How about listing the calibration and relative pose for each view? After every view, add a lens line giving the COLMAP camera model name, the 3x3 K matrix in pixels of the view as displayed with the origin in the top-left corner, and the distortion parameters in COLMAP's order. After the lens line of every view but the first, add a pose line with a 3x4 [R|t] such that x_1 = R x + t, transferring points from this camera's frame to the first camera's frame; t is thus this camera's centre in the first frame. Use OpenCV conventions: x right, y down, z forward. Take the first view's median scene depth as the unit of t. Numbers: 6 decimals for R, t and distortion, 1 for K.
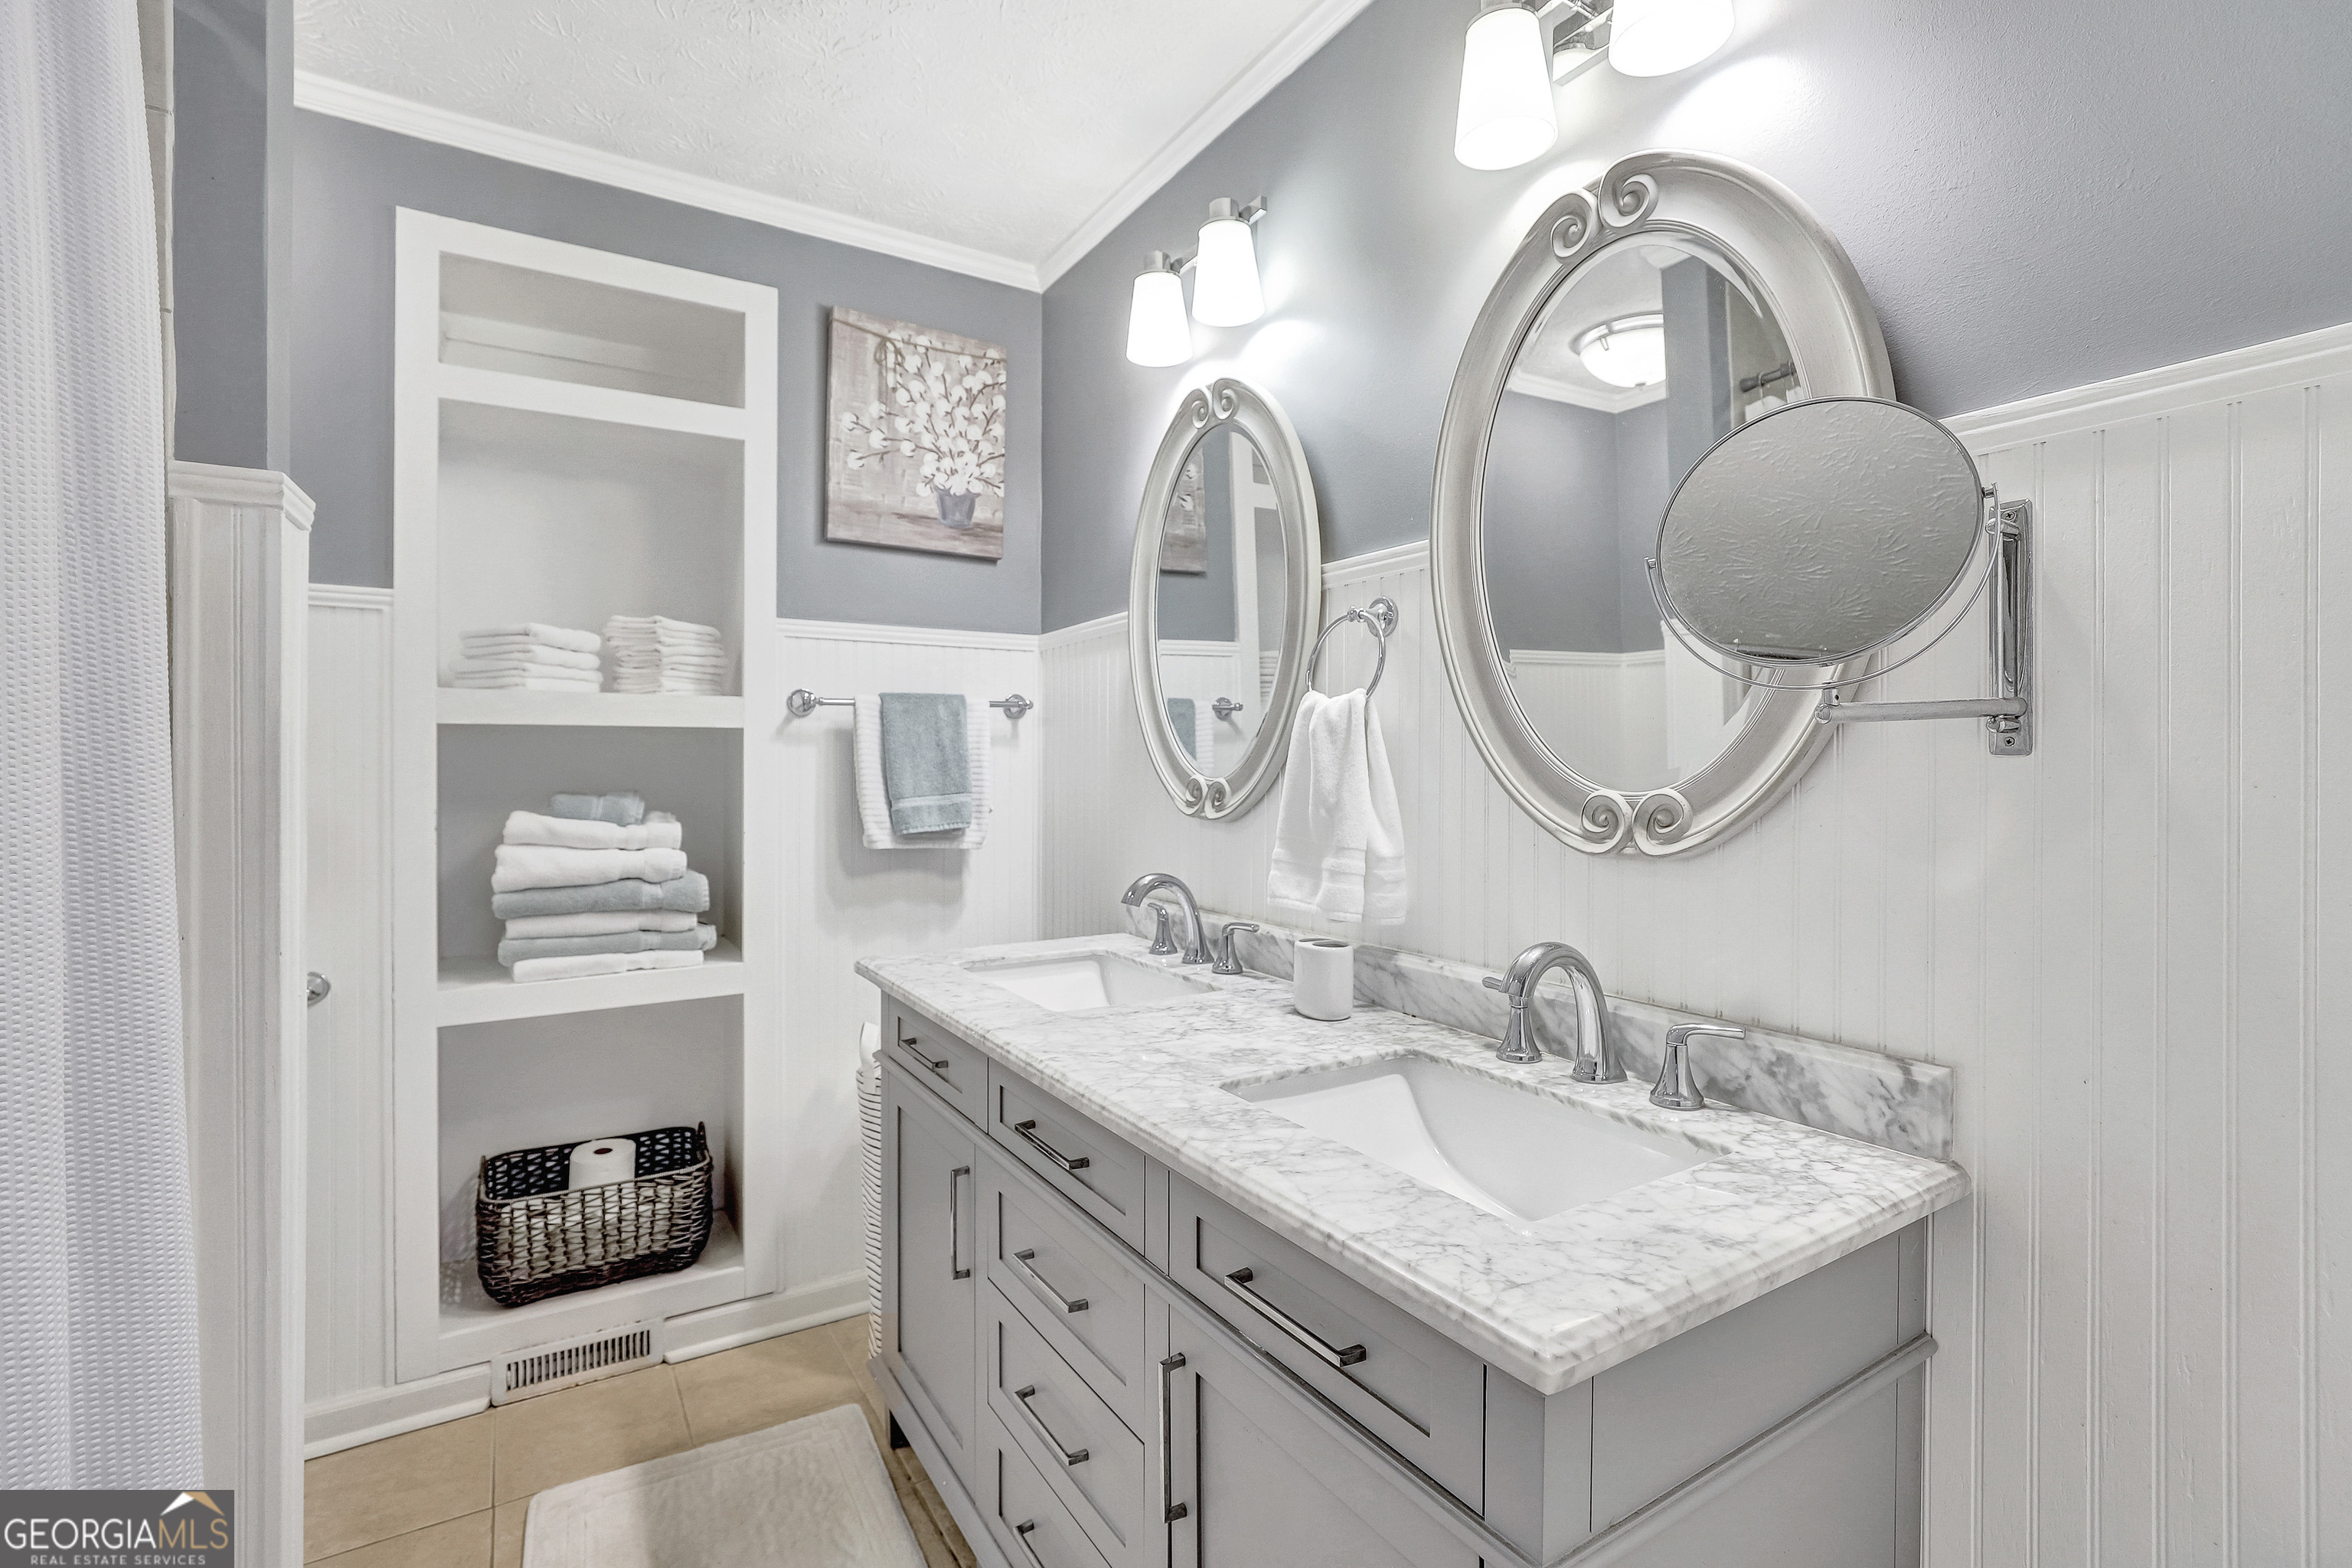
lens RADIAL K [[1072.8, 0, 1189.3], [0, 1072.8, 768.2], [0, 0, 1]] dist [-0.005549, 0.000103]
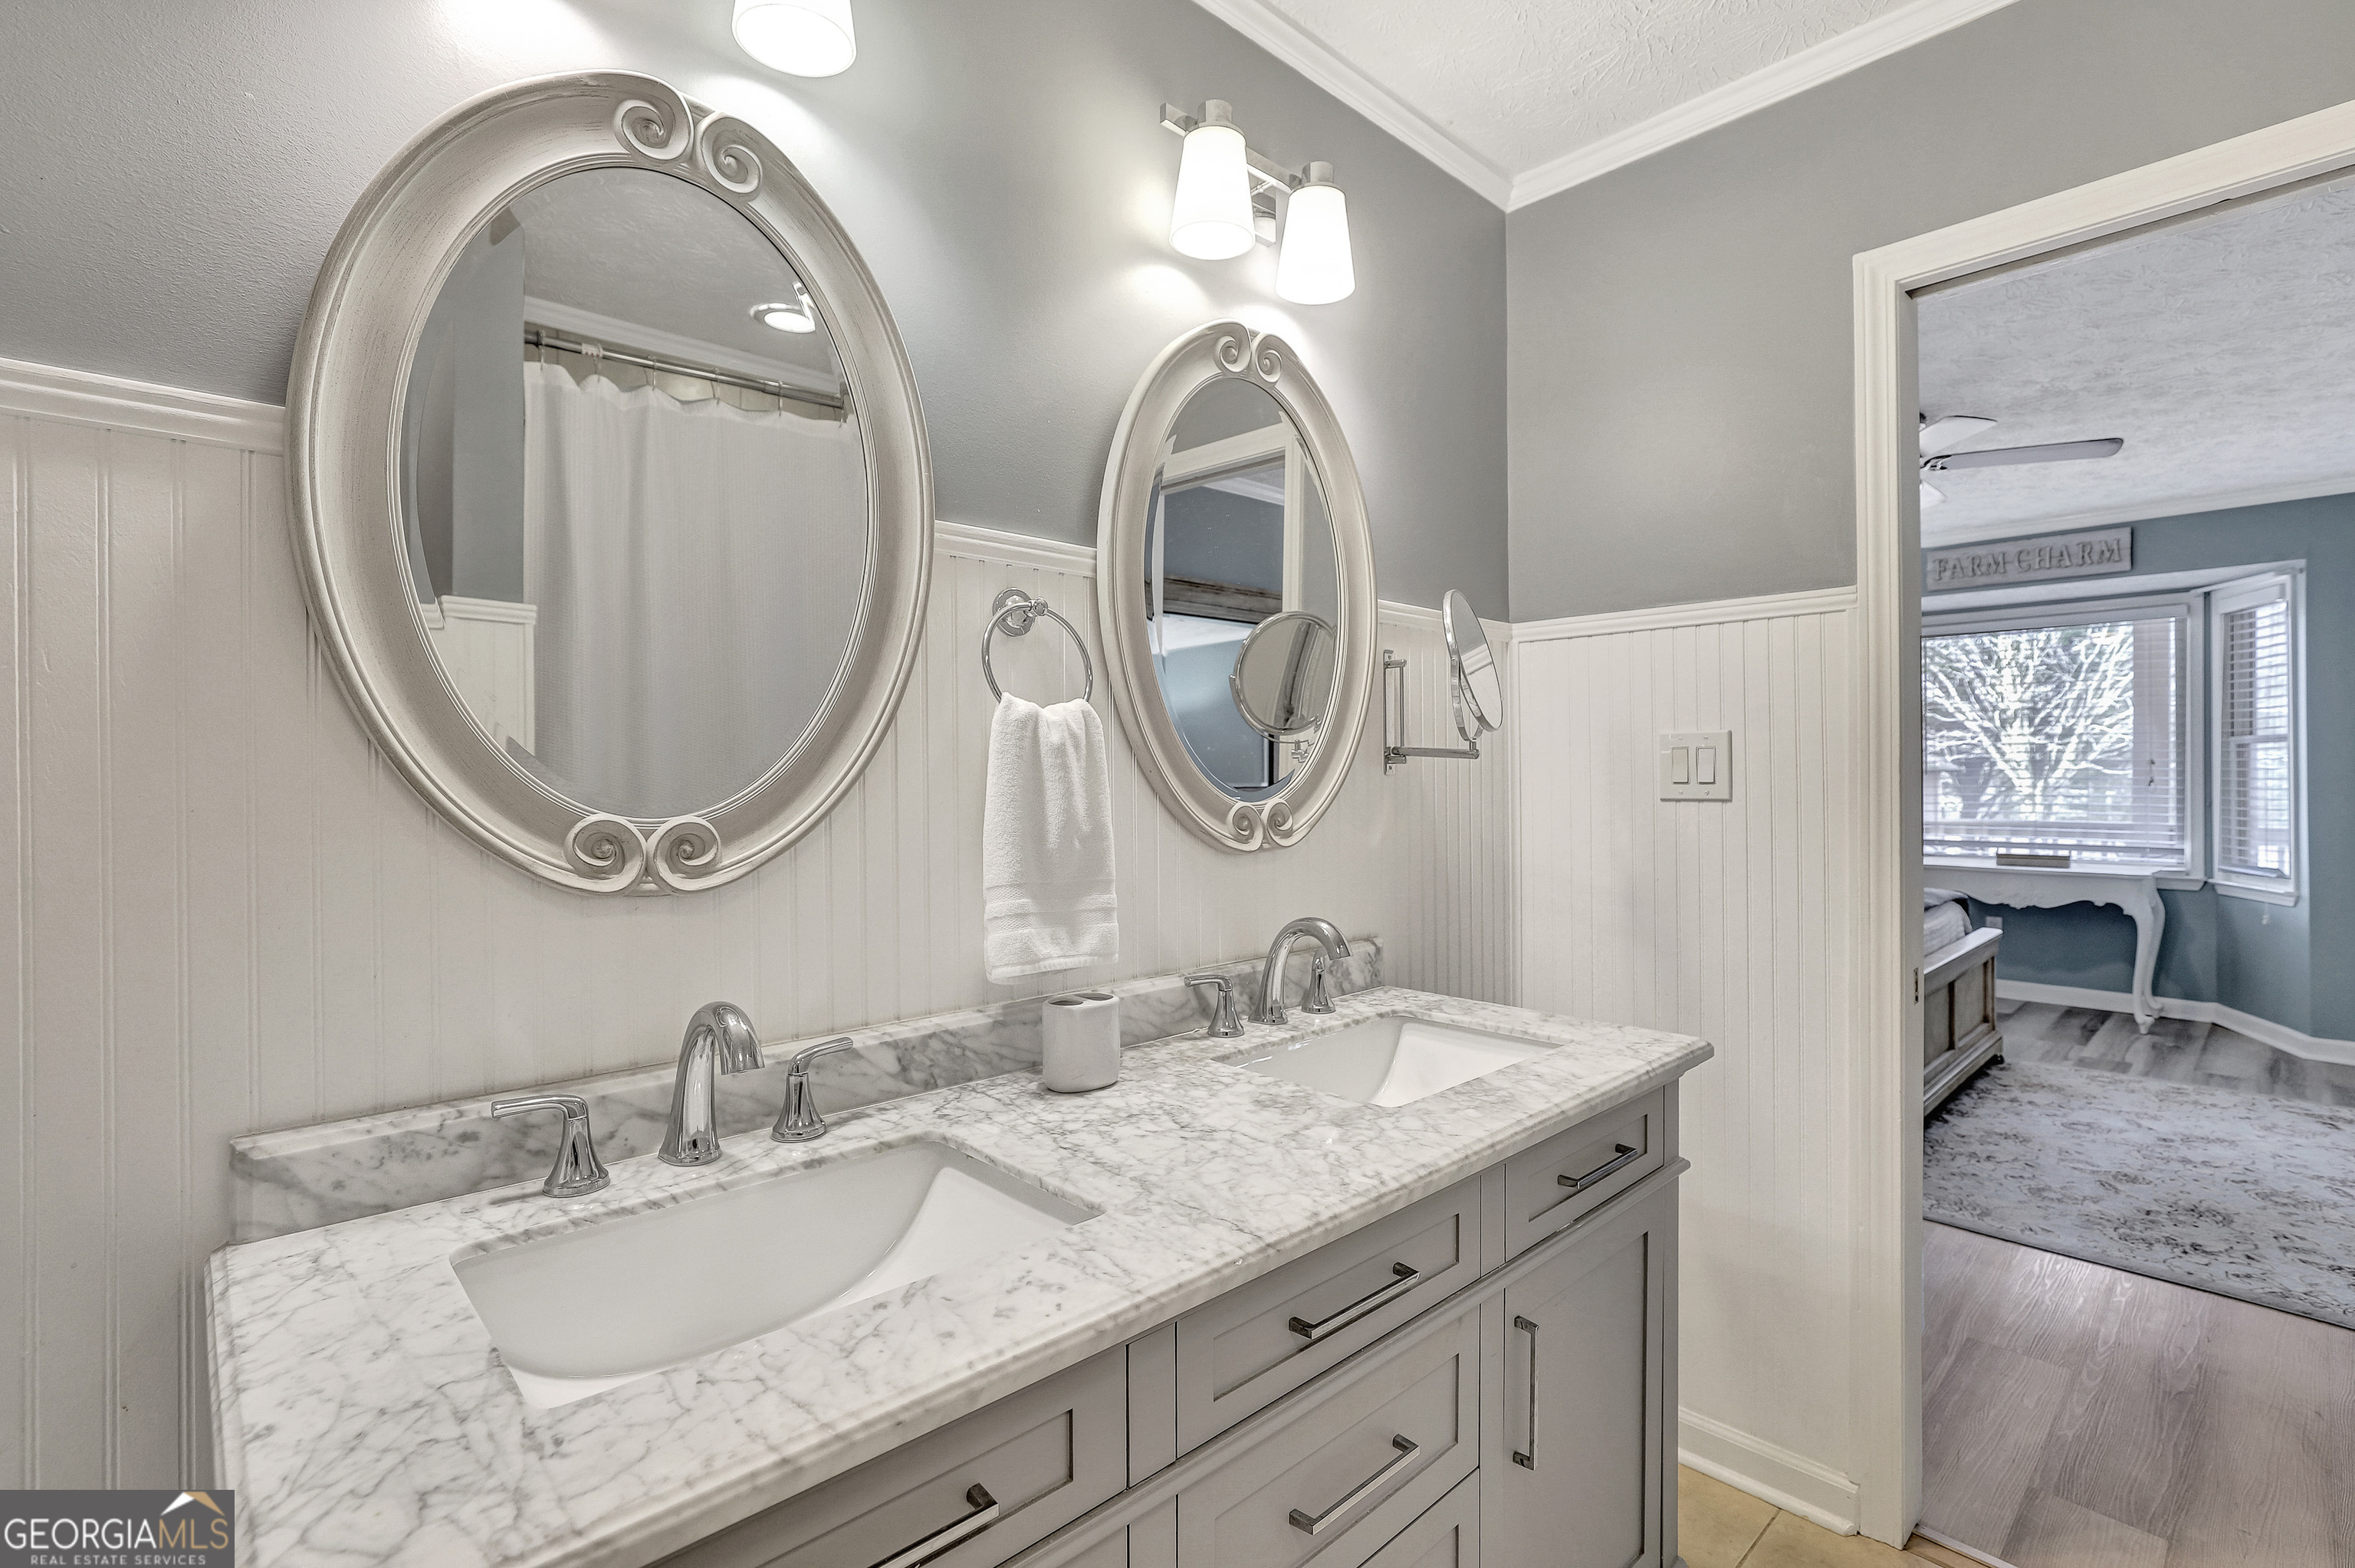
lens RADIAL K [[1074.0, 0, 1191.2], [0, 1074.0, 778.8], [0, 0, 1]] dist [-0.005549, 0.000103]
pose [[-0.195305, -0.004918, 0.980730, -0.923259], [0.006625, 0.999958, 0.006333, -0.019382], [-0.980720, 0.007734, -0.195264, 1.381354]]
